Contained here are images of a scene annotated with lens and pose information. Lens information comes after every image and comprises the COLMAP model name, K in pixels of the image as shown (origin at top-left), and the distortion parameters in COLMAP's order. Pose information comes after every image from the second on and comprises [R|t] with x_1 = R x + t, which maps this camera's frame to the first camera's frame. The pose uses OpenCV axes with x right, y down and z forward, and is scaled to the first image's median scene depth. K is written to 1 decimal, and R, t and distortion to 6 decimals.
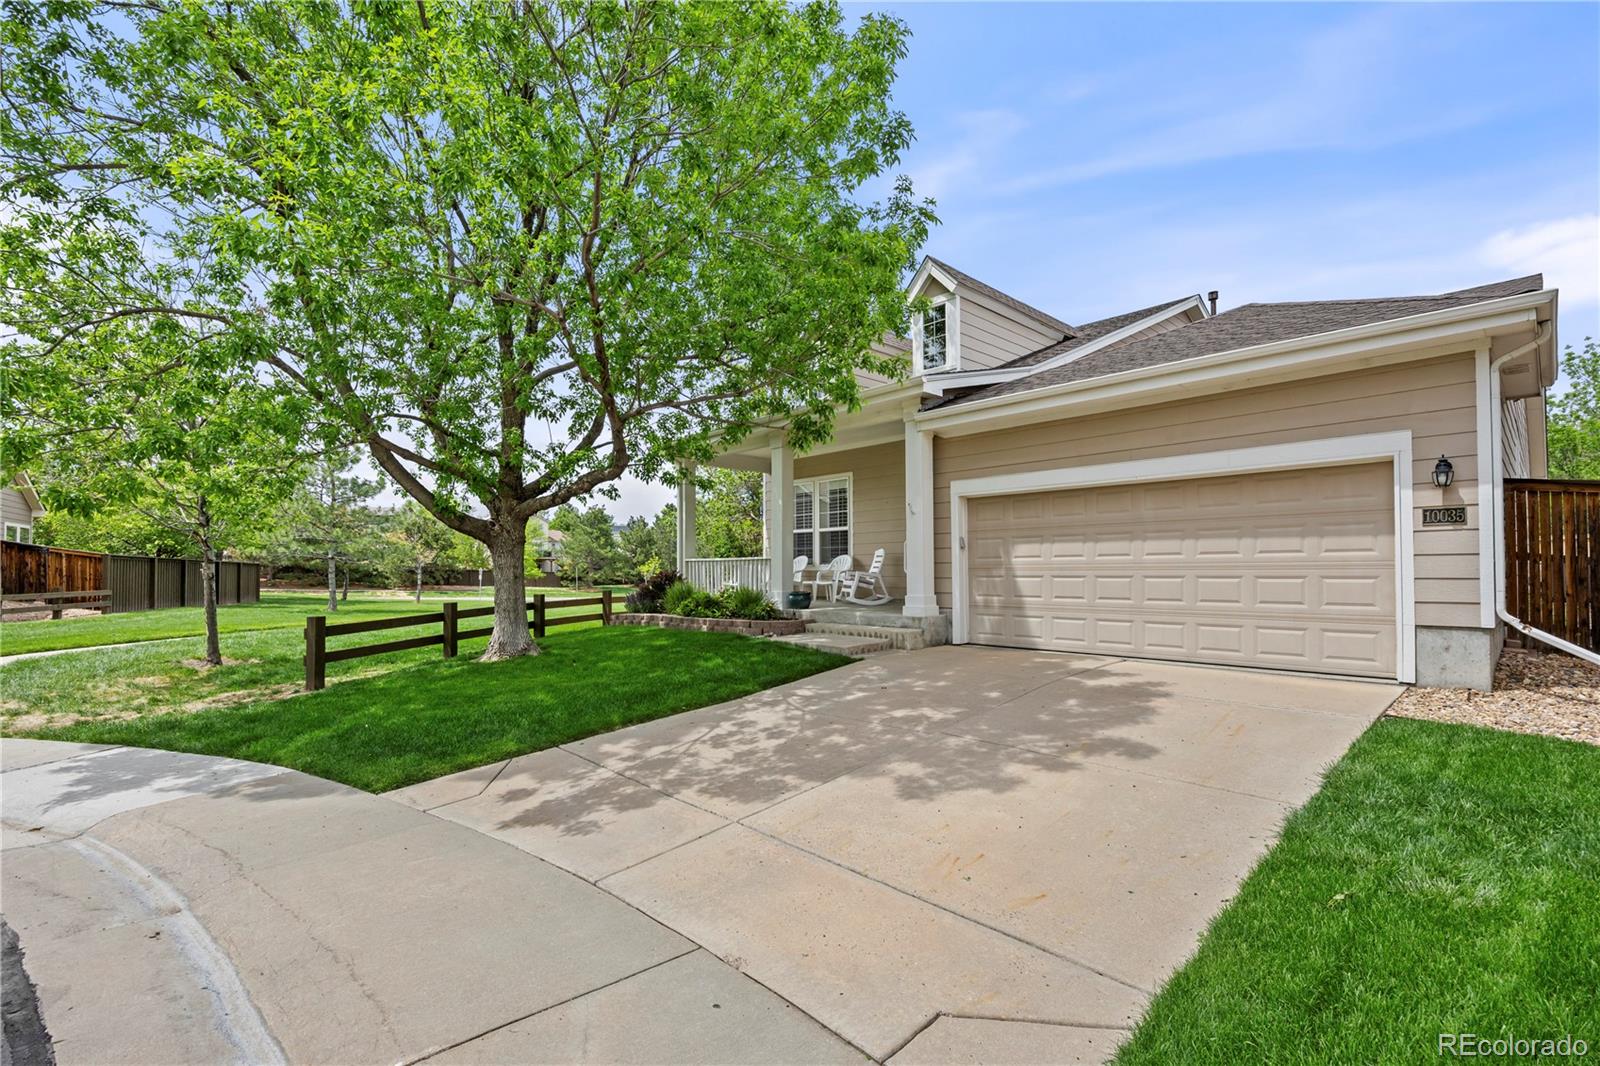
lens RADIAL K [[719.9, 0, 800.0], [0, 719.9, 533.0], [0, 0, 1]] dist [-0.003910, -0.000250]
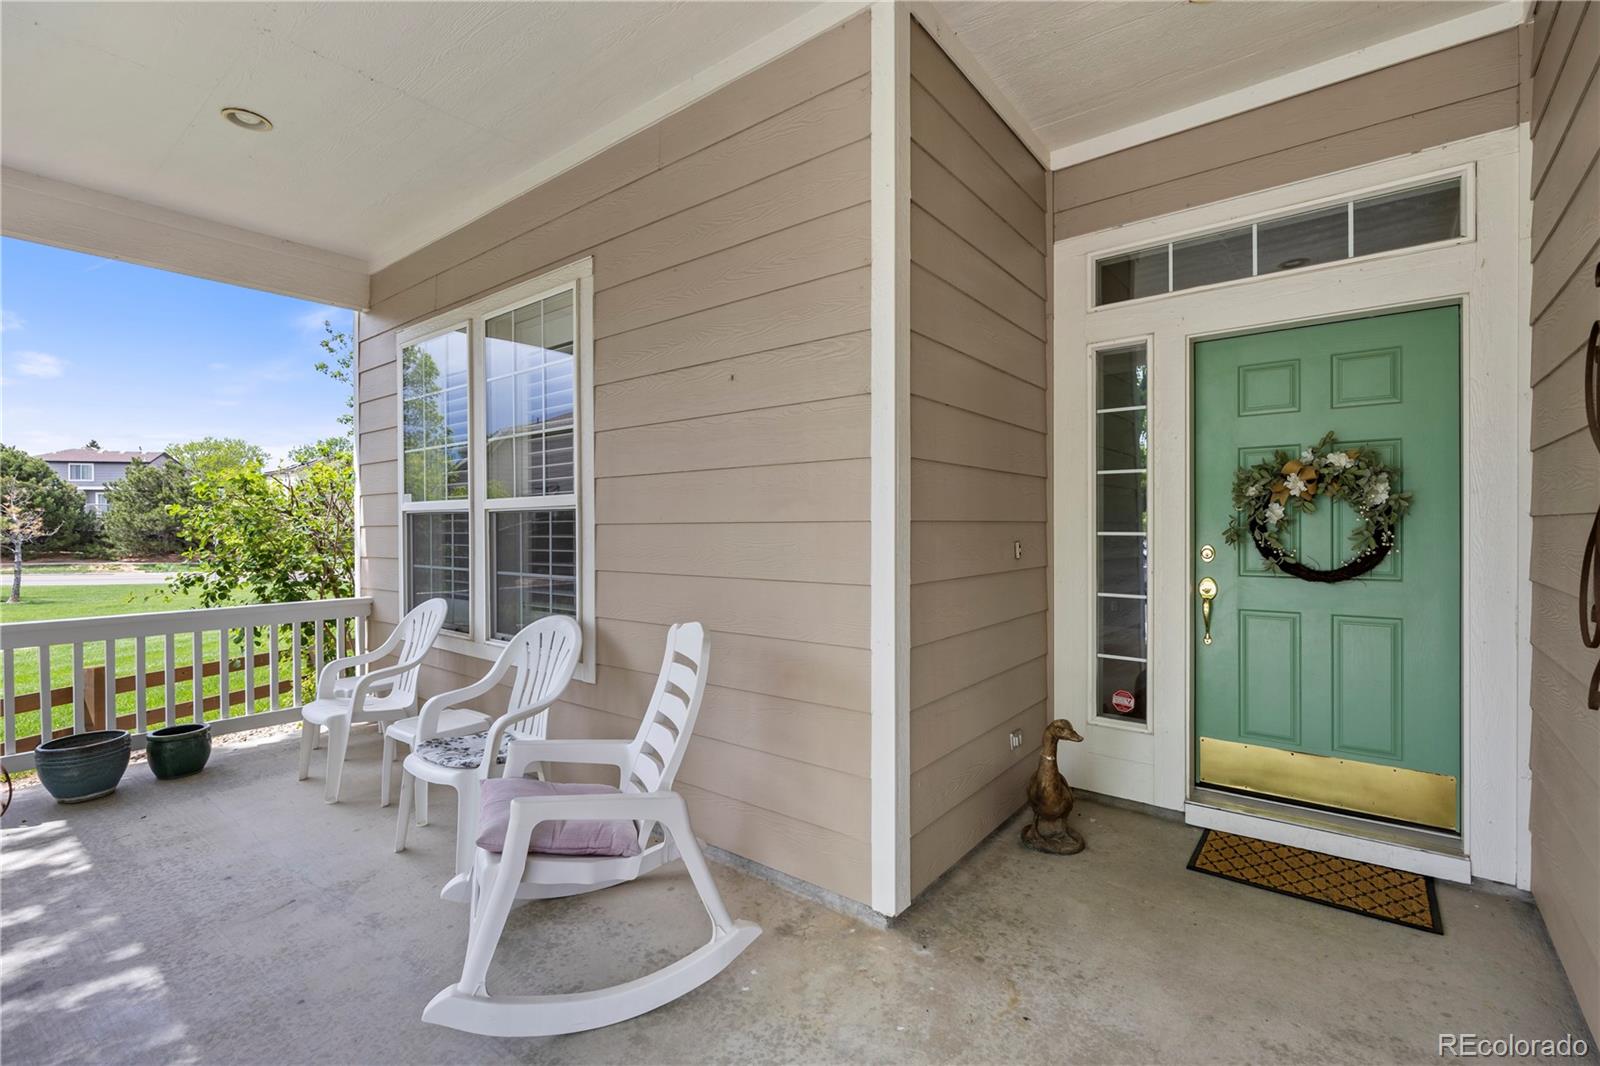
lens RADIAL K [[719.9, 0, 800.0], [0, 719.9, 533.0], [0, 0, 1]] dist [-0.003910, -0.000250]
pose [[0.987067, 0.002711, 0.160285, 0.098639], [-0.011937, 0.998324, 0.056625, -0.010136], [-0.159863, -0.057806, 0.985445, 0.735487]]
